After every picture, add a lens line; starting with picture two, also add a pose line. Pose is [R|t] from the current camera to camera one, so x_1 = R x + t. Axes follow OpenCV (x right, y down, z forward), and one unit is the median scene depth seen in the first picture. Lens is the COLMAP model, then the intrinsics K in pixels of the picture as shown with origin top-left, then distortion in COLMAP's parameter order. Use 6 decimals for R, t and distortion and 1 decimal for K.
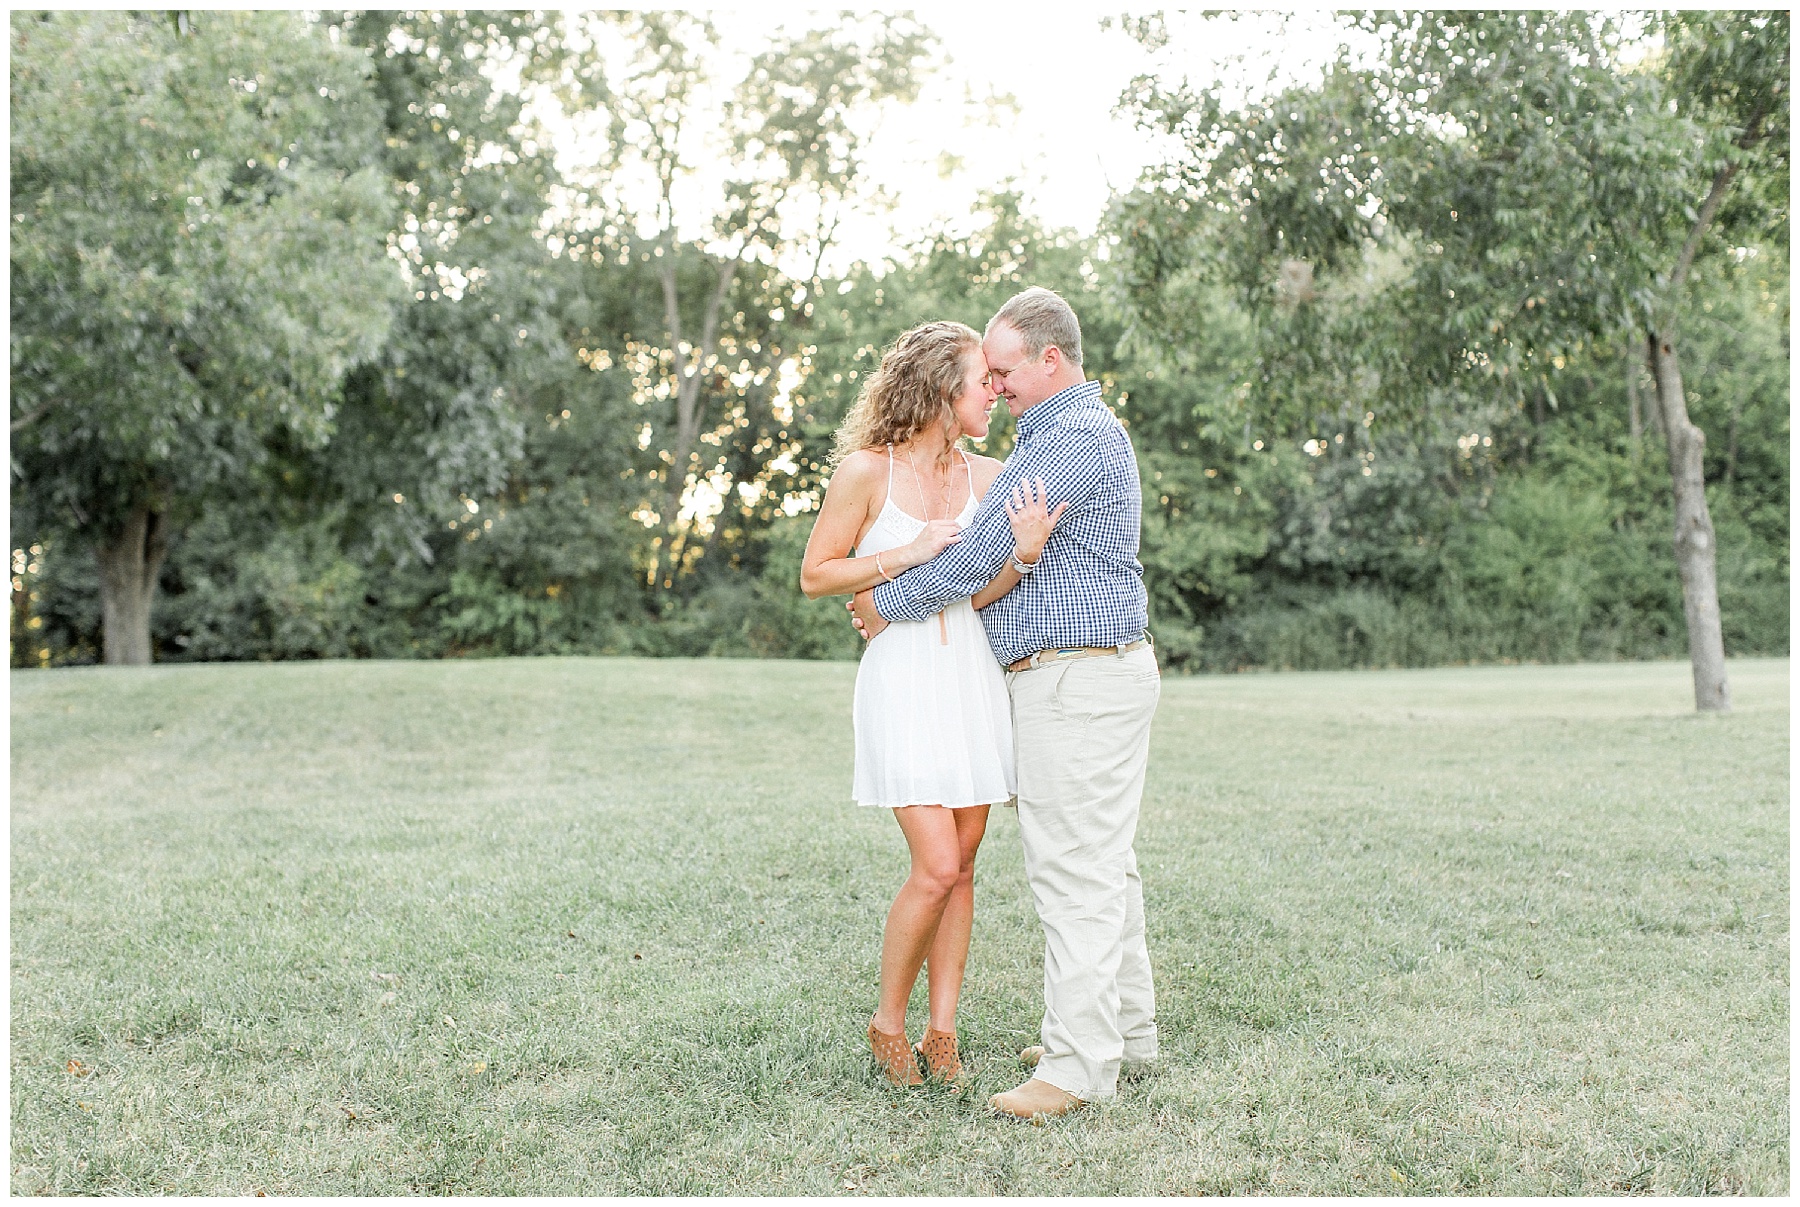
lens RADIAL K [[2652.6, 0, 898.1], [0, 2652.6, 605.6], [0, 0, 1]] dist [0.043817, 0.076430]
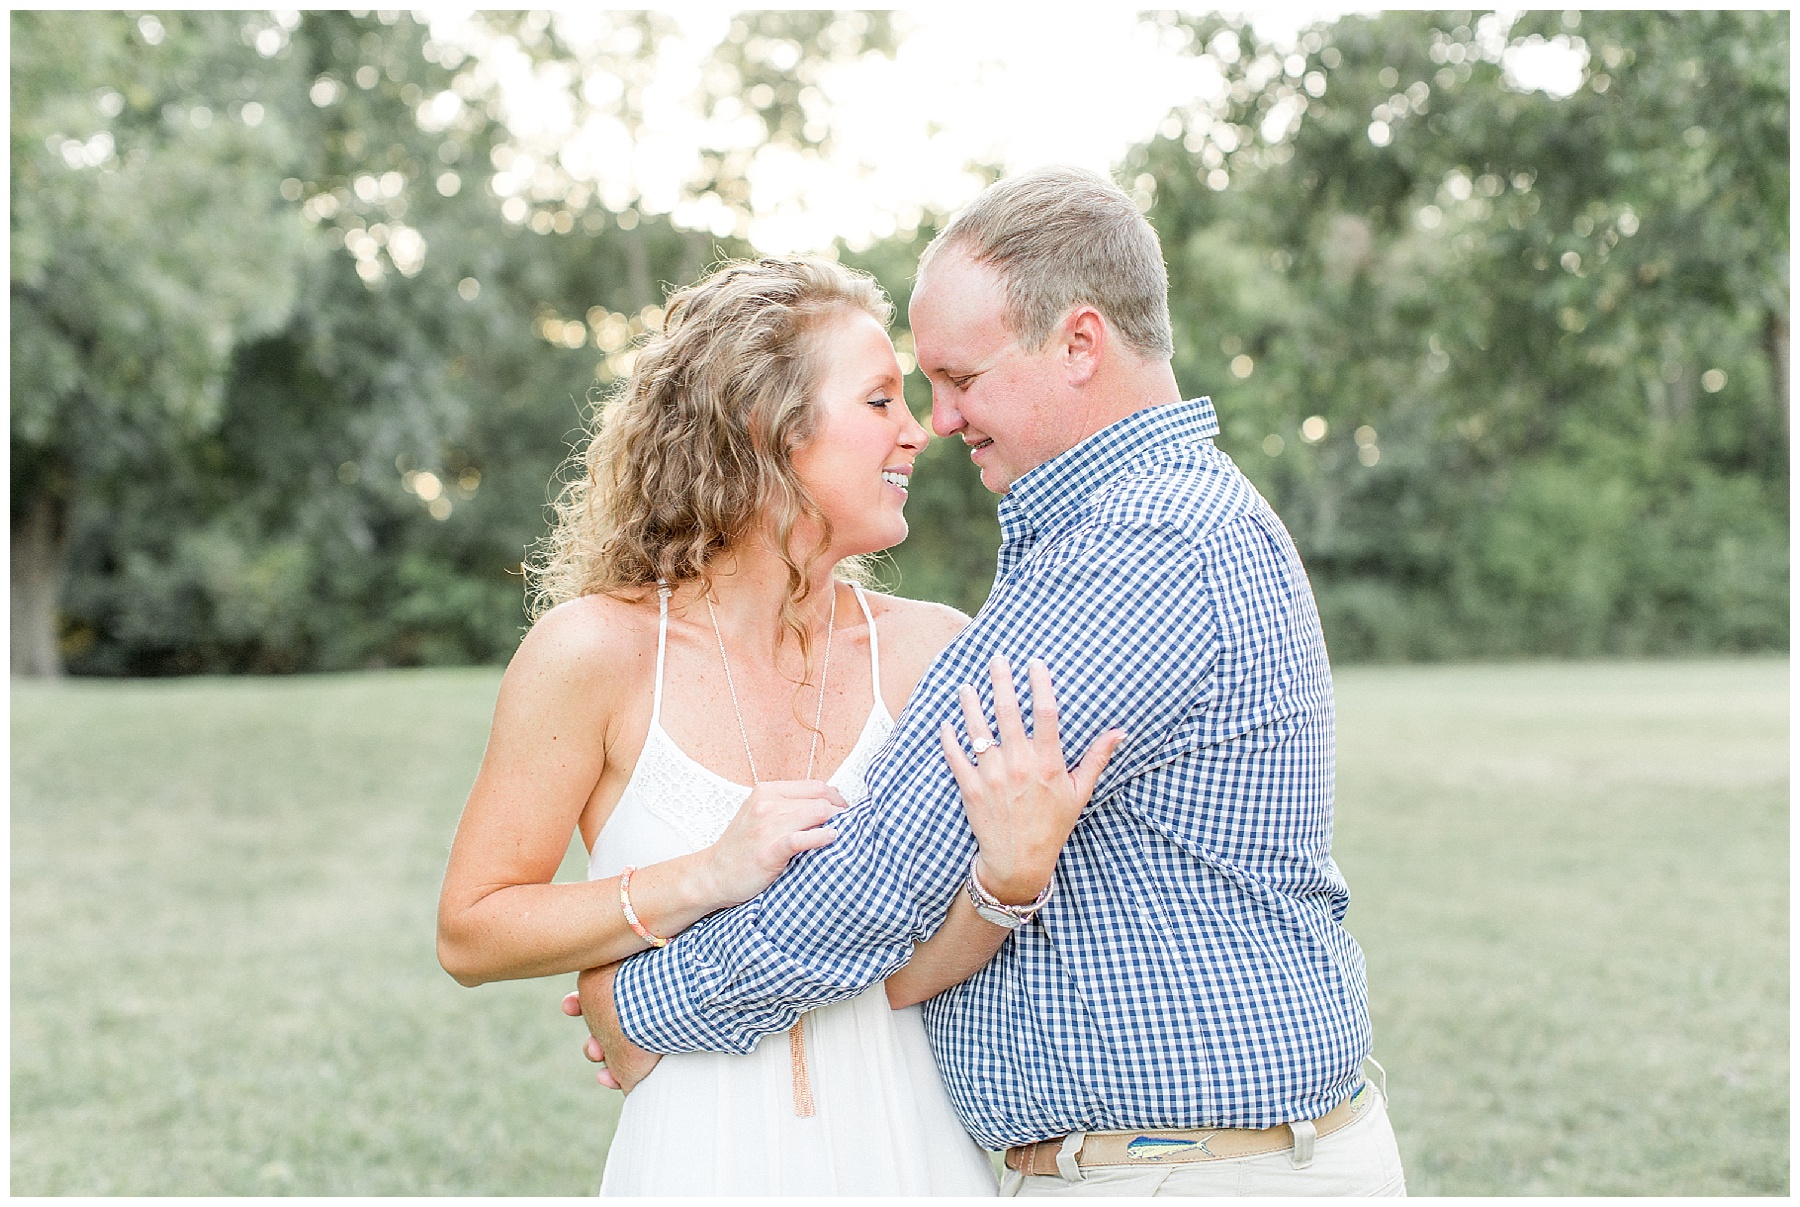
lens RADIAL K [[2636.9, 0, 899.6], [0, 2636.9, 576.3], [0, 0, 1]] dist [0.049173, -0.012120]
pose [[0.999949, 0.007633, 0.006684, 0.002289], [-0.007628, 0.999971, -0.000872, -0.006364], [-0.006691, 0.000821, 0.999977, 0.065356]]
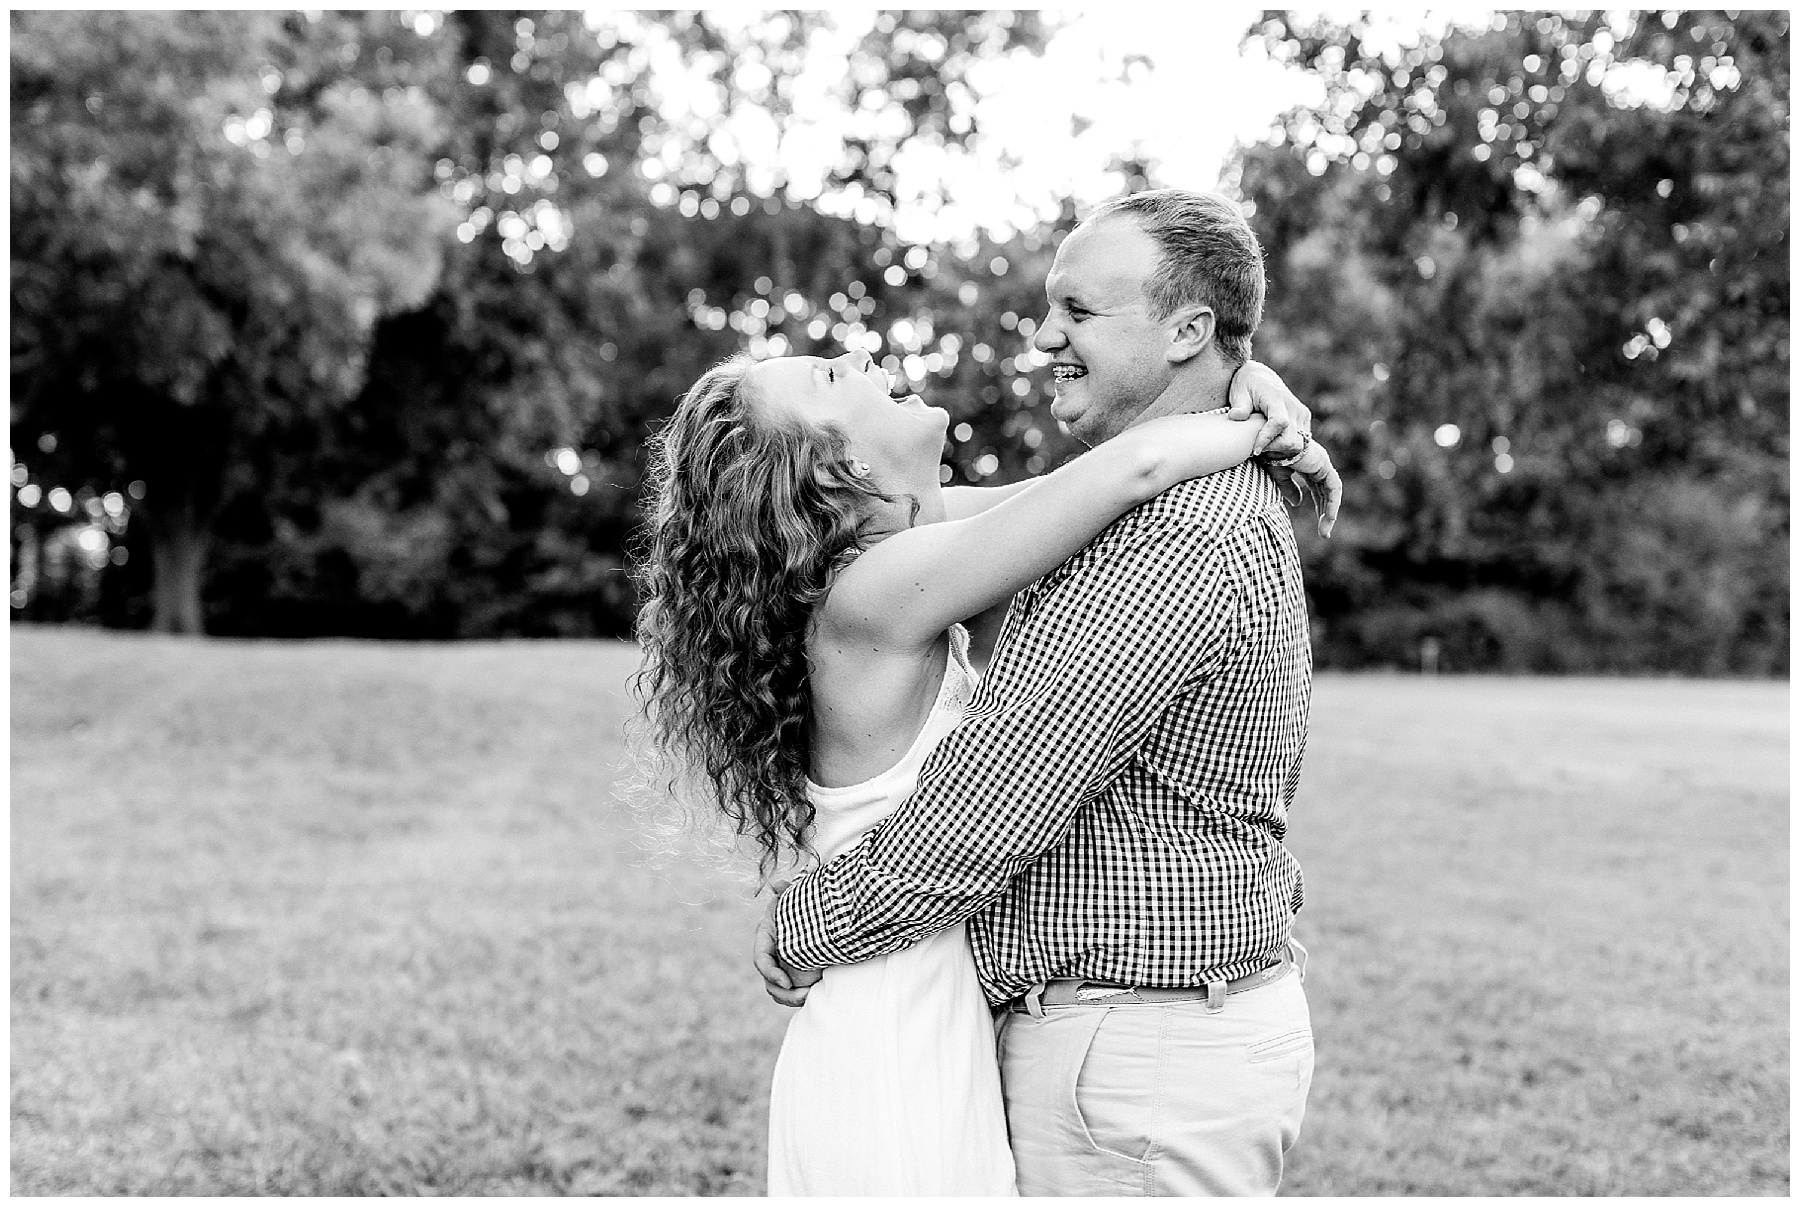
lens RADIAL K [[2636.9, 0, 899.6], [0, 2636.9, 576.3], [0, 0, 1]] dist [0.049173, -0.012120]
pose [[0.997992, 0.043350, -0.046180, 0.007154], [-0.043223, 0.999058, 0.003741, -0.005652], [0.046298, -0.001737, 0.998926, 0.054876]]
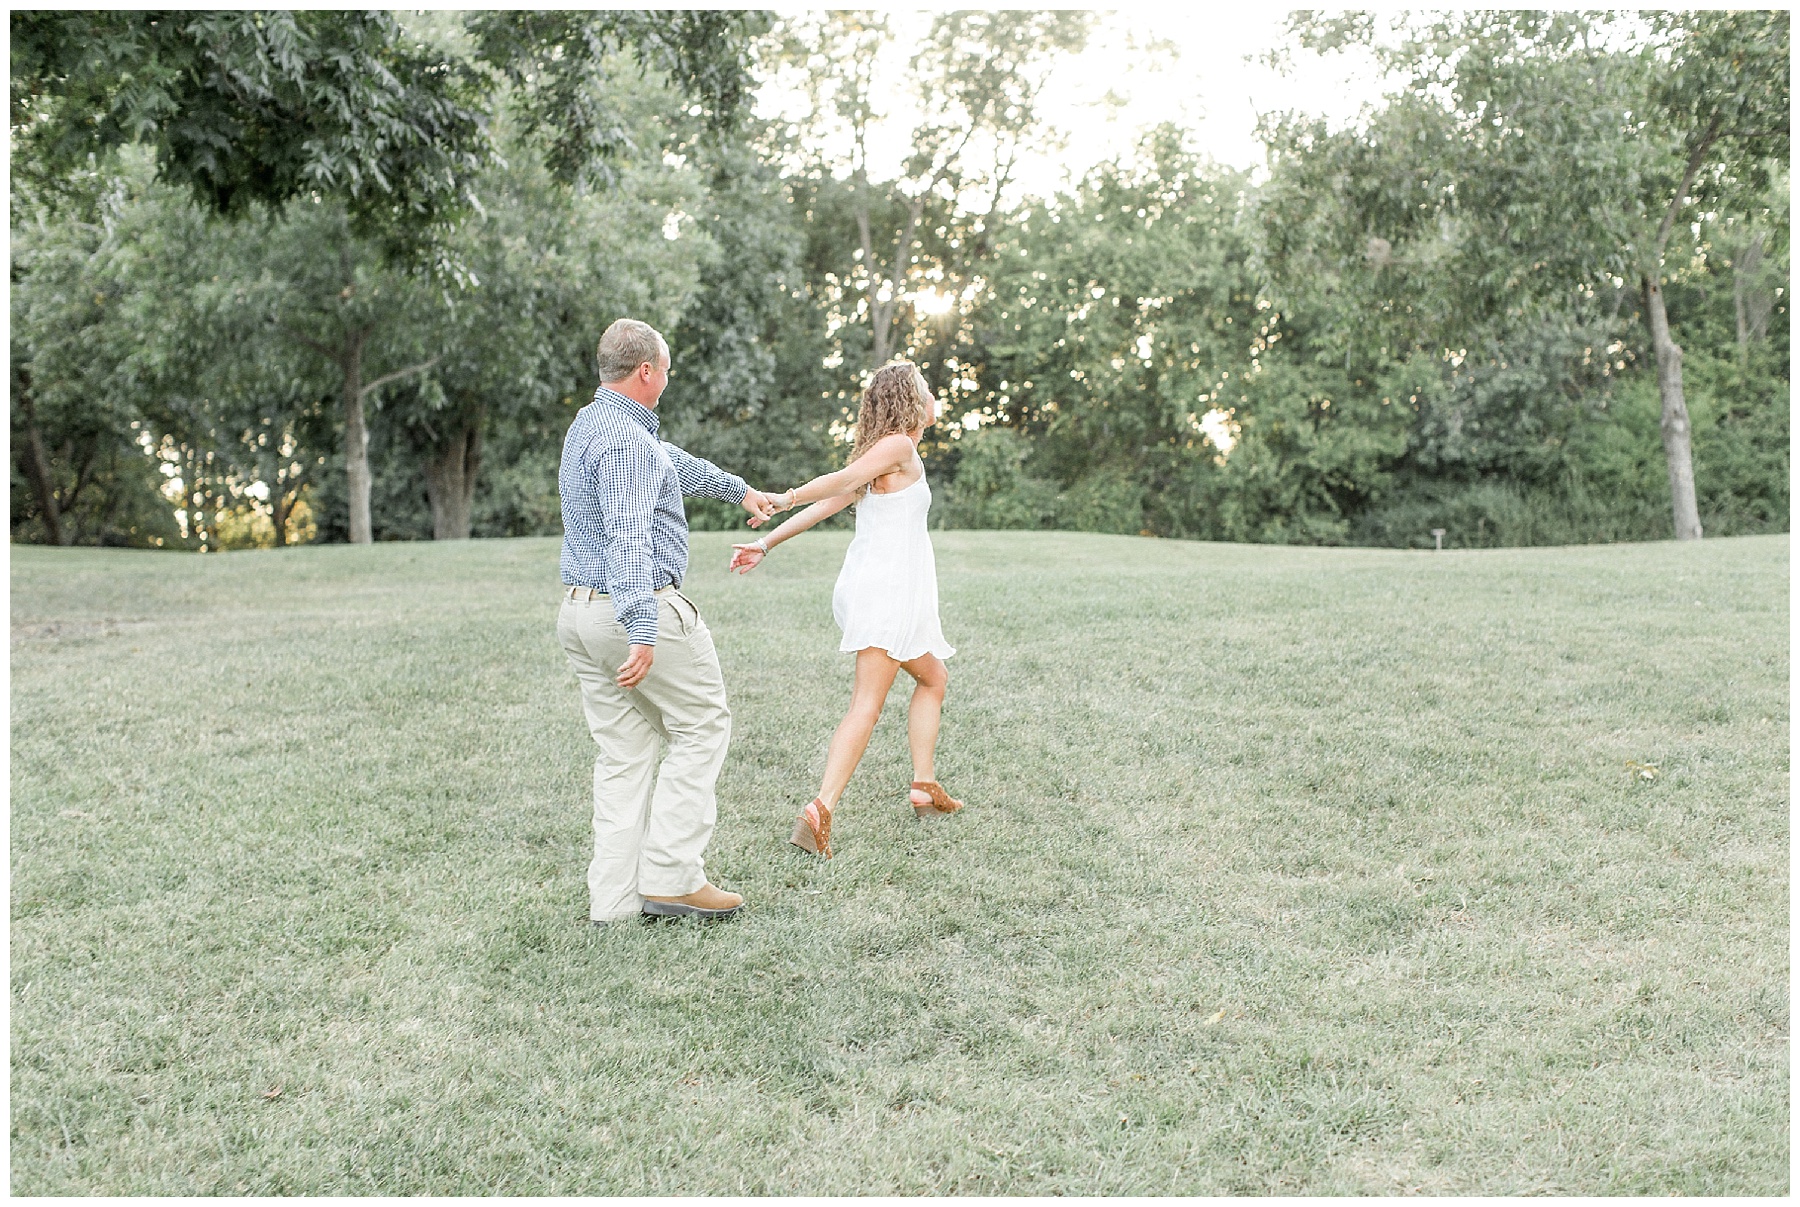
lens RADIAL K [[2770.3, 0, 906.2], [0, 2770.3, 559.6], [0, 0, 1]] dist [0.072991, 0.031965]
pose [[0.998490, -0.015733, -0.052625, -0.010996], [0.016344, 0.999804, 0.011212, 0.008666], [0.052438, -0.012055, 0.998551, -0.185295]]
